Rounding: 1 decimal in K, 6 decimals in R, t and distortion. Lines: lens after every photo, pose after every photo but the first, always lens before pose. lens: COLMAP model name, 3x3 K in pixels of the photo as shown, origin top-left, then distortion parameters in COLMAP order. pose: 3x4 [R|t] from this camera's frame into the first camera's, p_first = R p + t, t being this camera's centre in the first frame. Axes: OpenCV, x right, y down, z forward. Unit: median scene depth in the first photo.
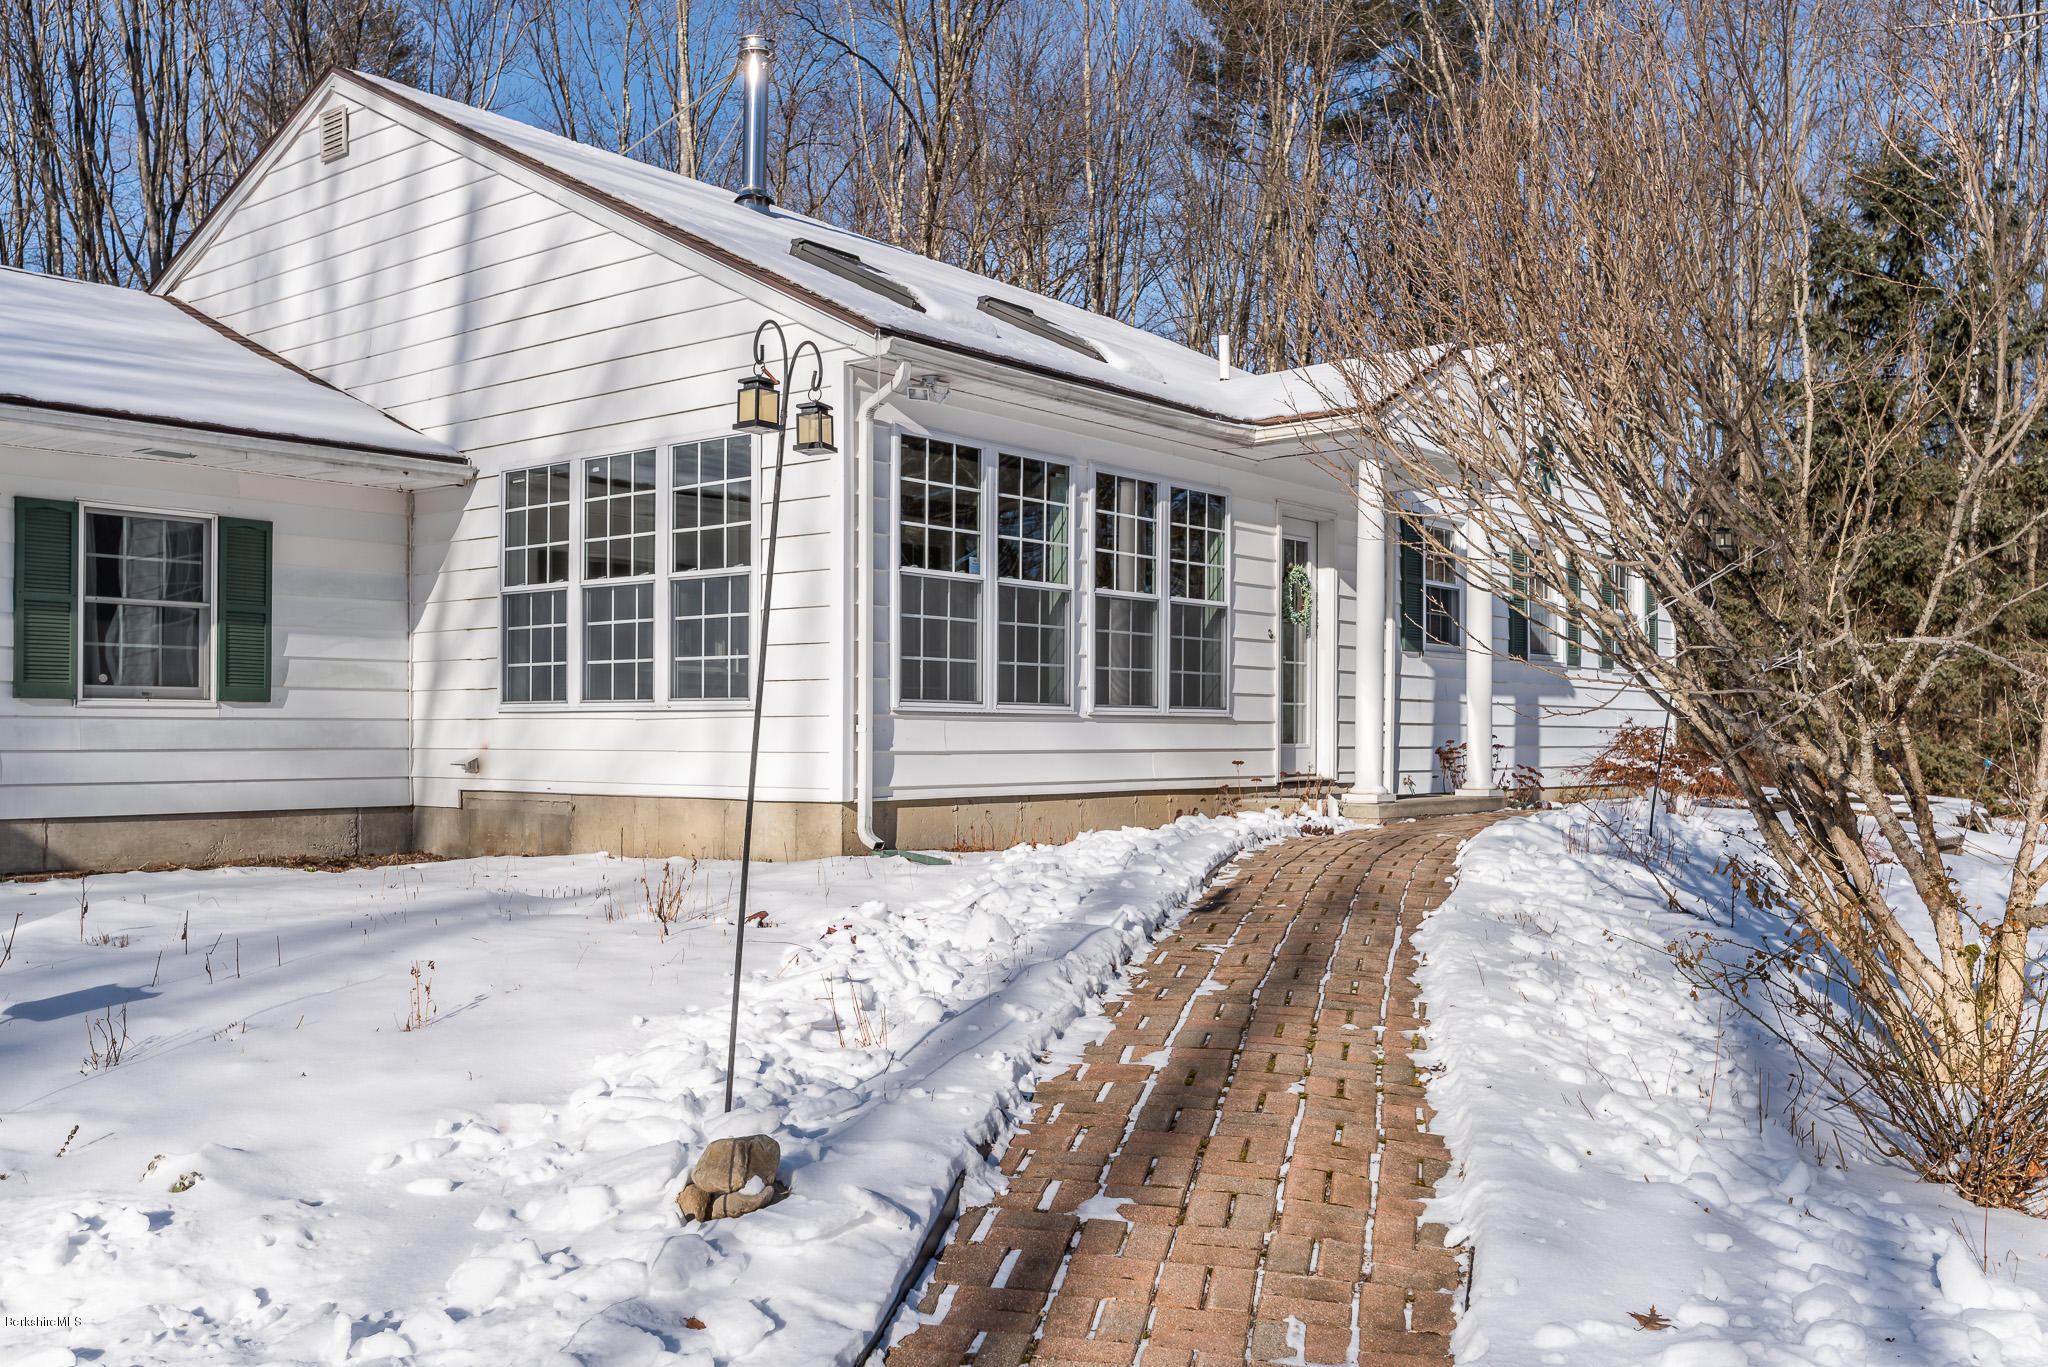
lens RADIAL K [[1822.0, 0, 1024.0], [0, 1822.0, 683.5], [0, 0, 1]] dist [0.093256, -0.001072]
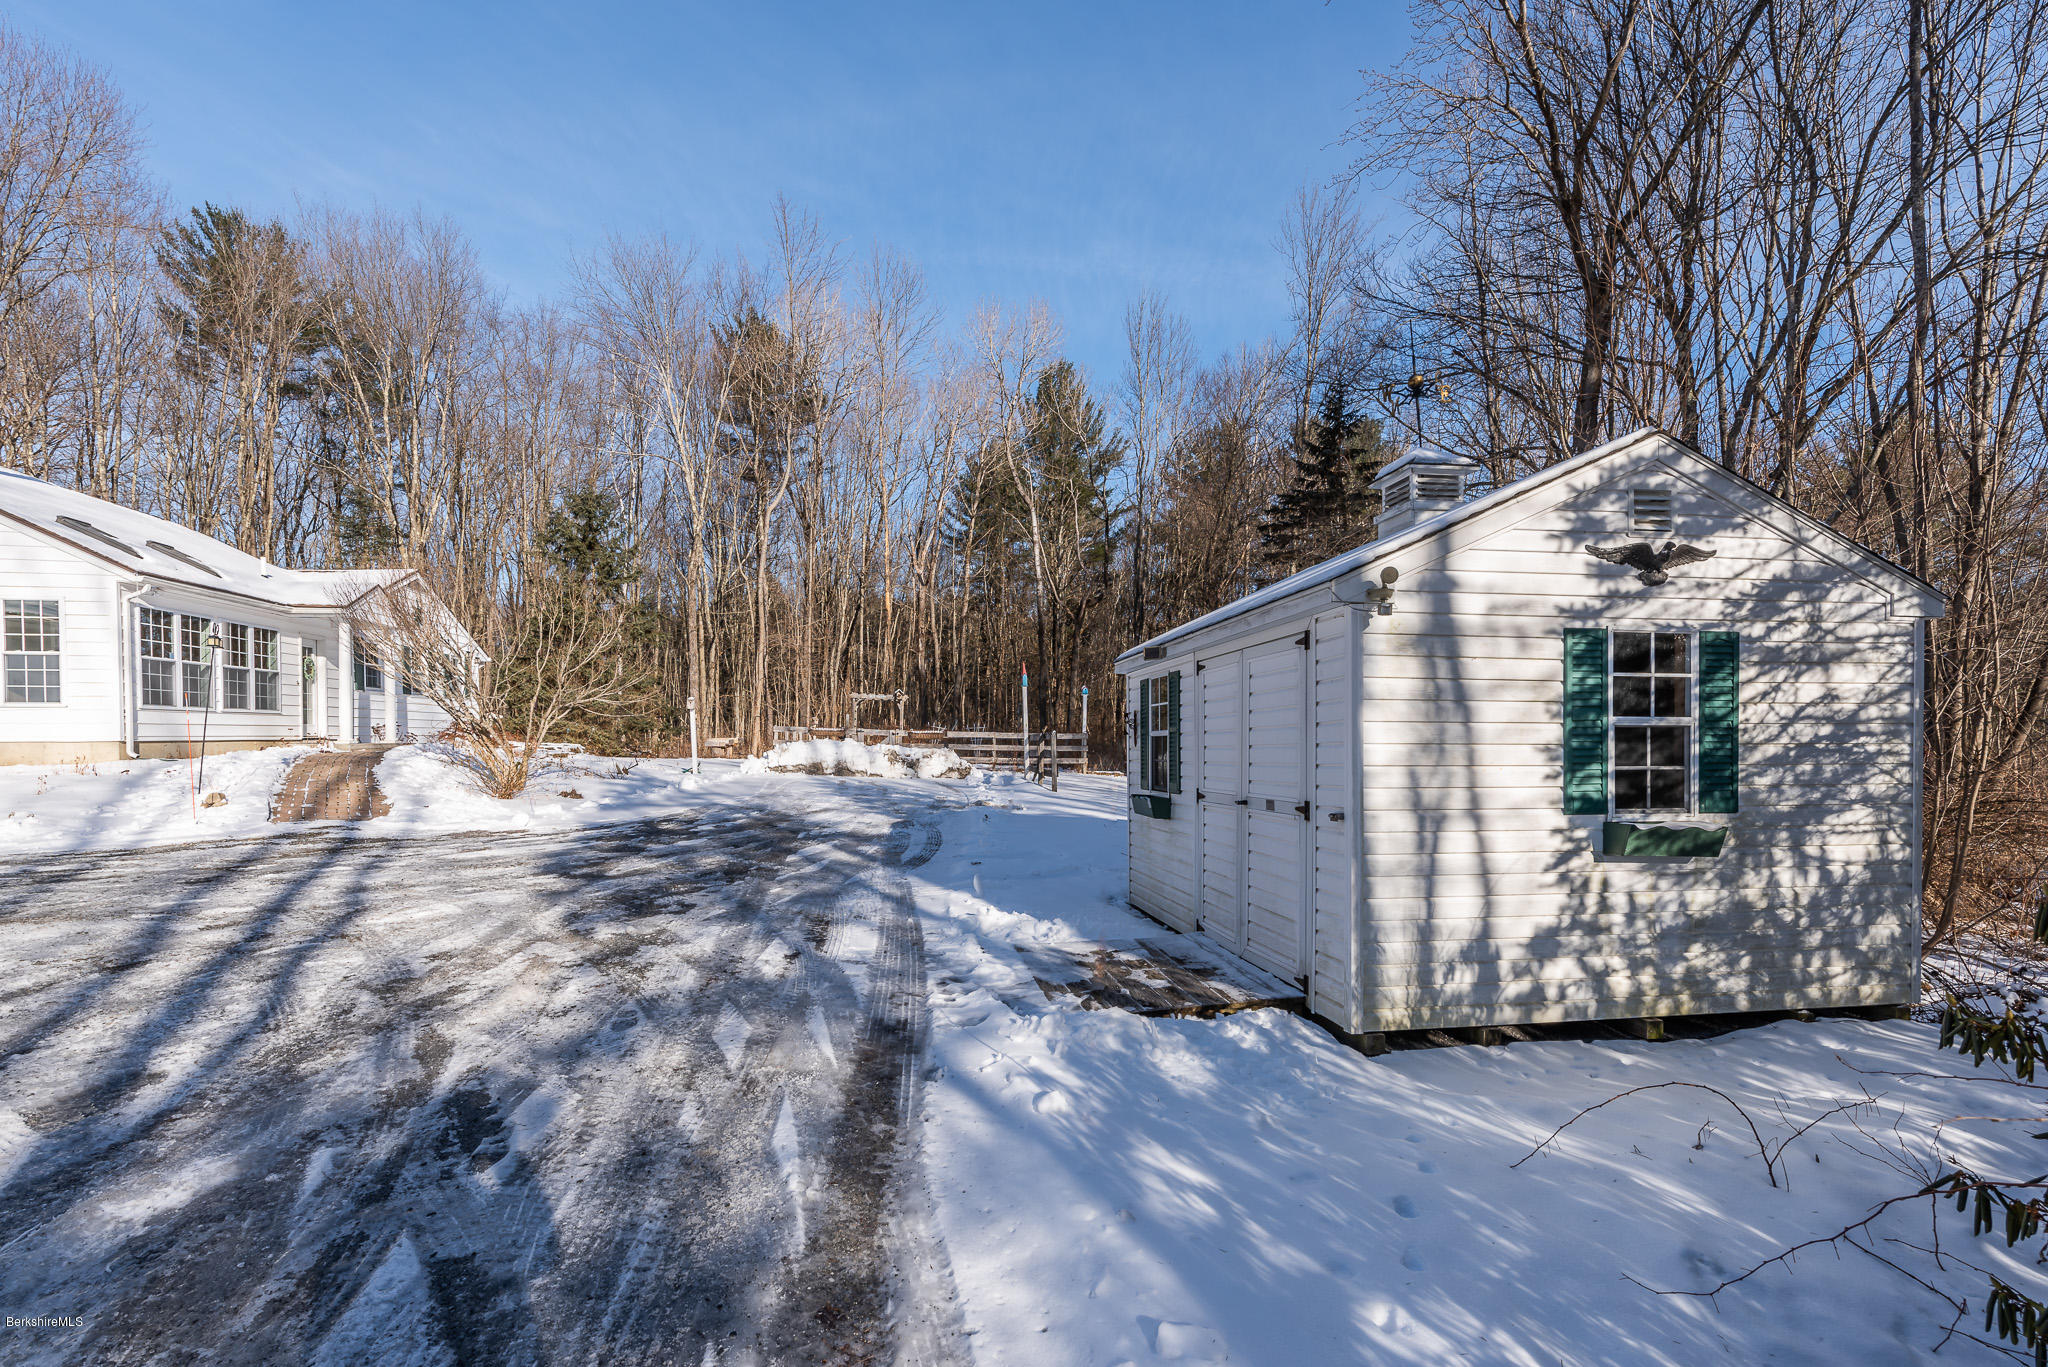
lens RADIAL K [[889.0, 0, 1030.8], [0, 889.0, 740.9], [0, 0, 1]] dist [0.001886, 0.000299]
pose [[0.643188, -0.007757, 0.765669, -0.193936], [-0.022859, 0.999308, 0.029326, -0.004949], [-0.765367, -0.036365, 0.642566, -0.738794]]
